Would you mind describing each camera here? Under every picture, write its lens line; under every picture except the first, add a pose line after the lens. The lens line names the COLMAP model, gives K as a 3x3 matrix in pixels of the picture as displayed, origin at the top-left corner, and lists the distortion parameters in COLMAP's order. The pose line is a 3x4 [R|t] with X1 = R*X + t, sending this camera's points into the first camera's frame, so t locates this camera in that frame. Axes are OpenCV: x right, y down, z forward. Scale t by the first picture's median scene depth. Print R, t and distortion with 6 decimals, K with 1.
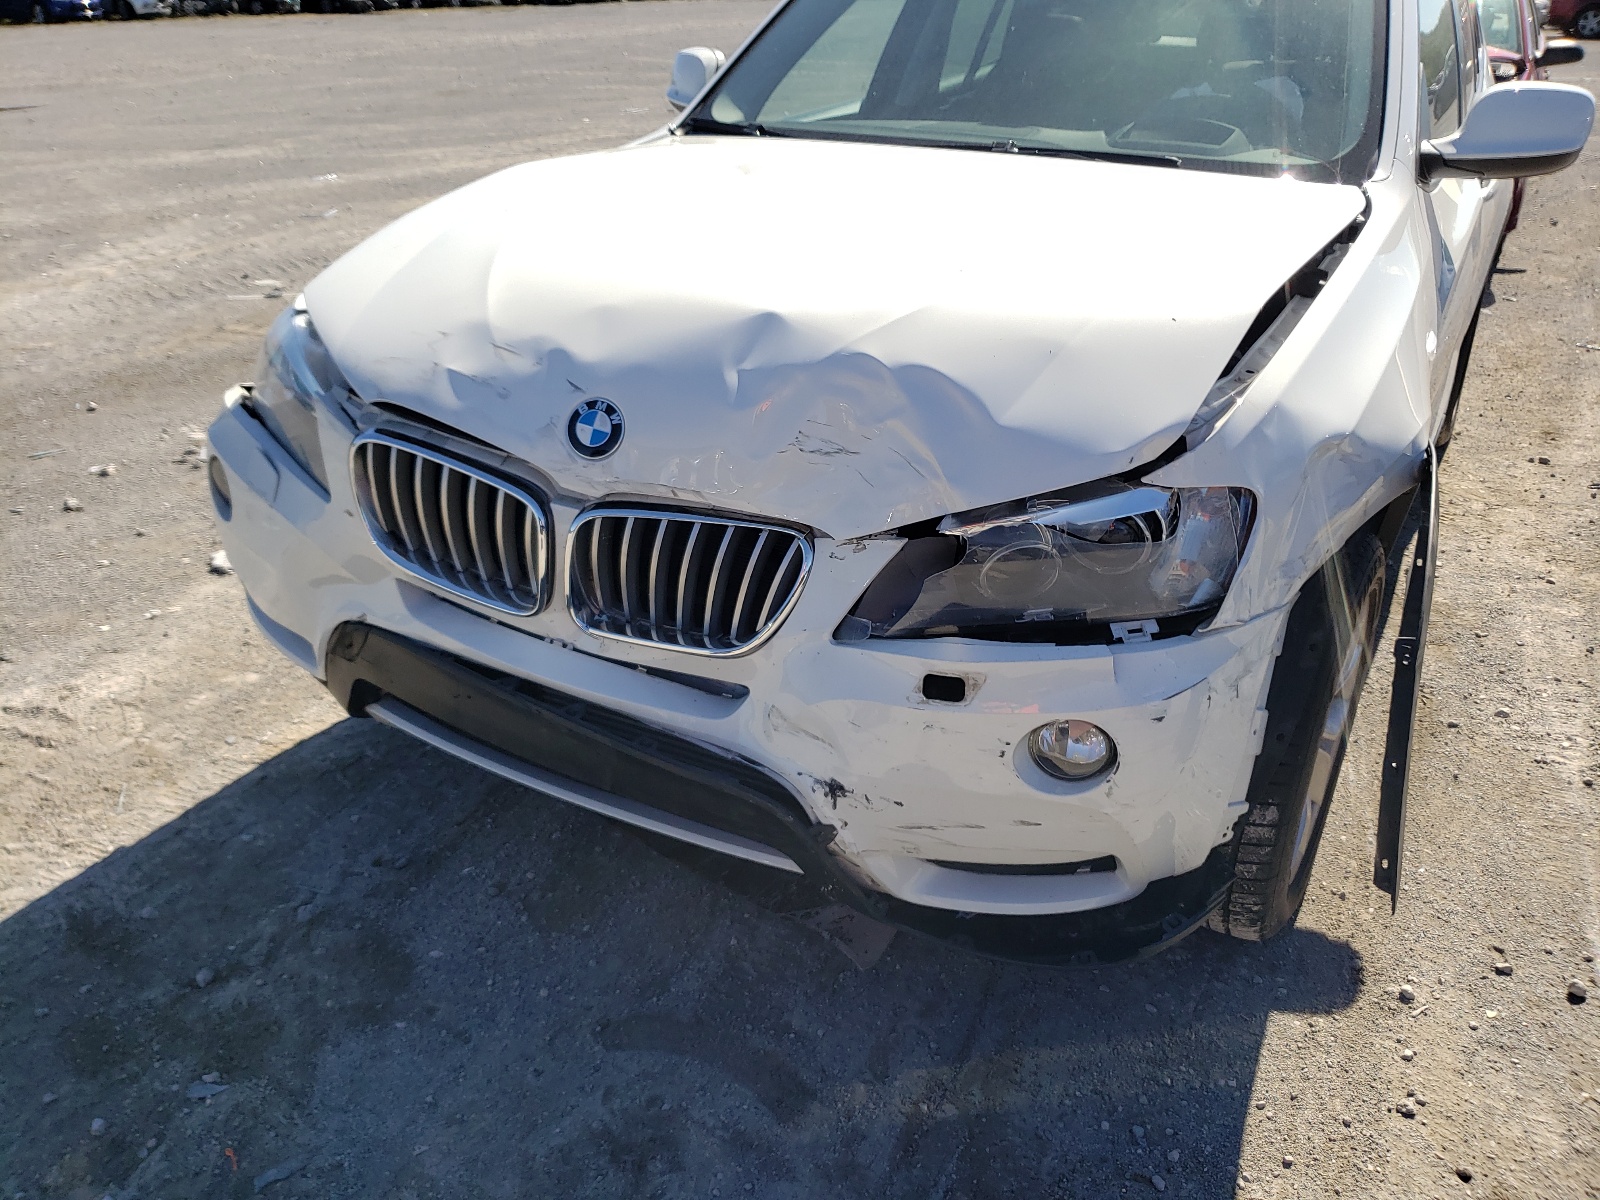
lens RADIAL K [[1222.2, 0, 797.5], [0, 1222.2, 630.7], [0, 0, 1]] dist [0.084855, -0.106985]
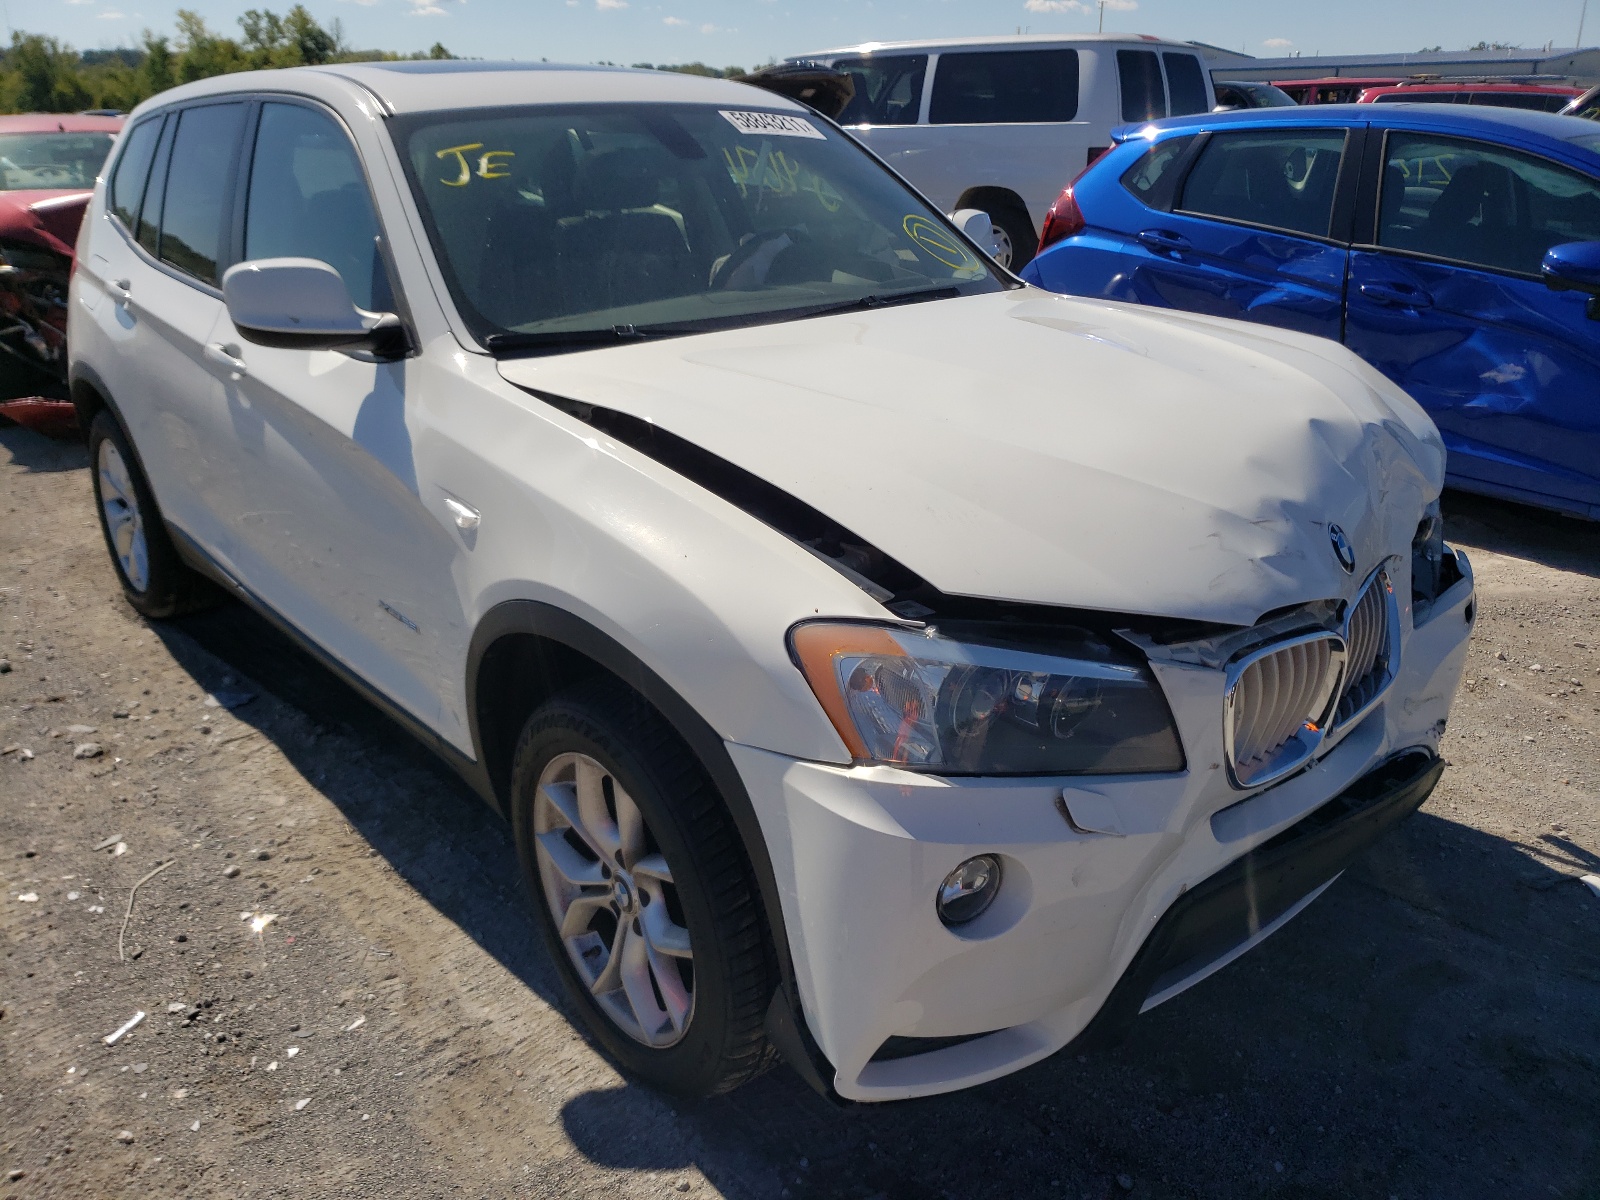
lens RADIAL K [[1237.7, 0, 793.6], [0, 1237.7, 604.5], [0, 0, 1]] dist [0.058276, -0.113868]
pose [[0.322193, -0.351579, 0.878967, -1.327492], [0.451529, 0.873134, 0.183734, -0.547405], [-0.832054, 0.337681, 0.440066, 0.916277]]
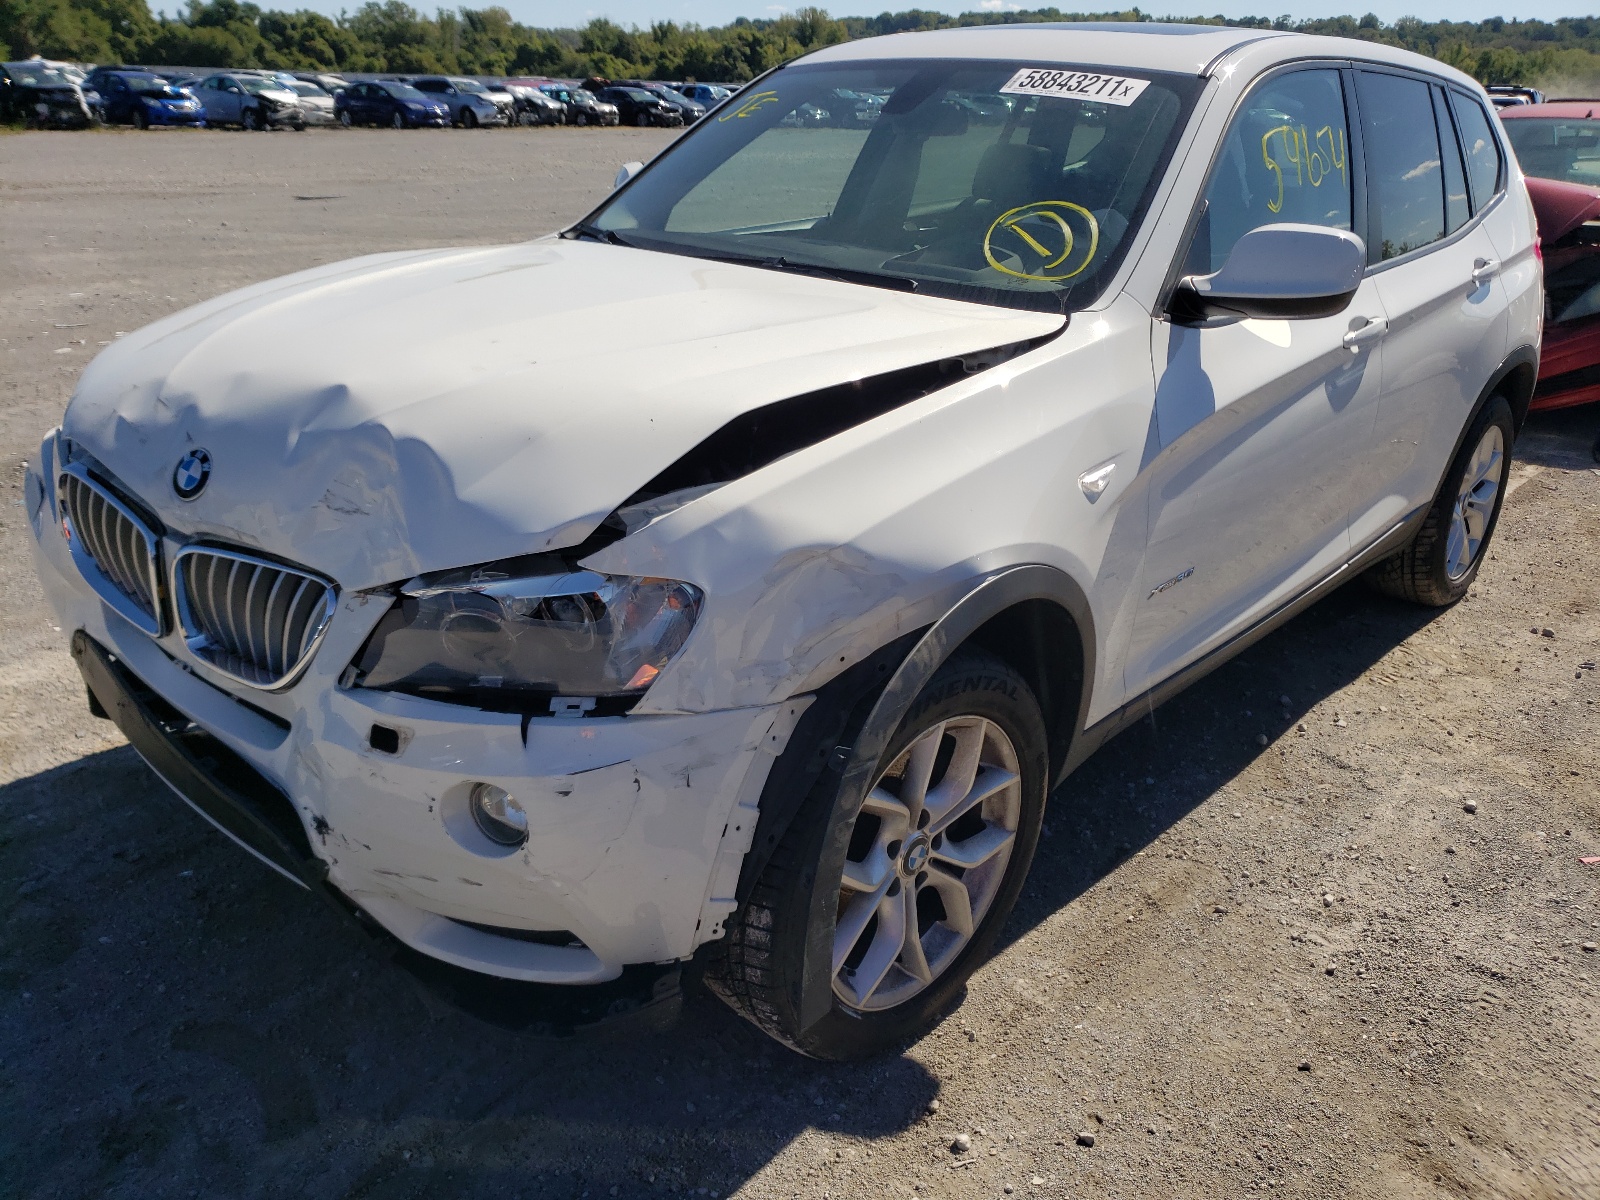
lens RADIAL K [[1237.7, 0, 793.6], [0, 1237.7, 604.5], [0, 0, 1]] dist [0.058276, -0.113868]
pose [[0.973067, 0.106325, -0.204536, 0.606485], [-0.126736, 0.987900, -0.089393, -0.014076], [0.192557, 0.112908, 0.974769, 0.005440]]
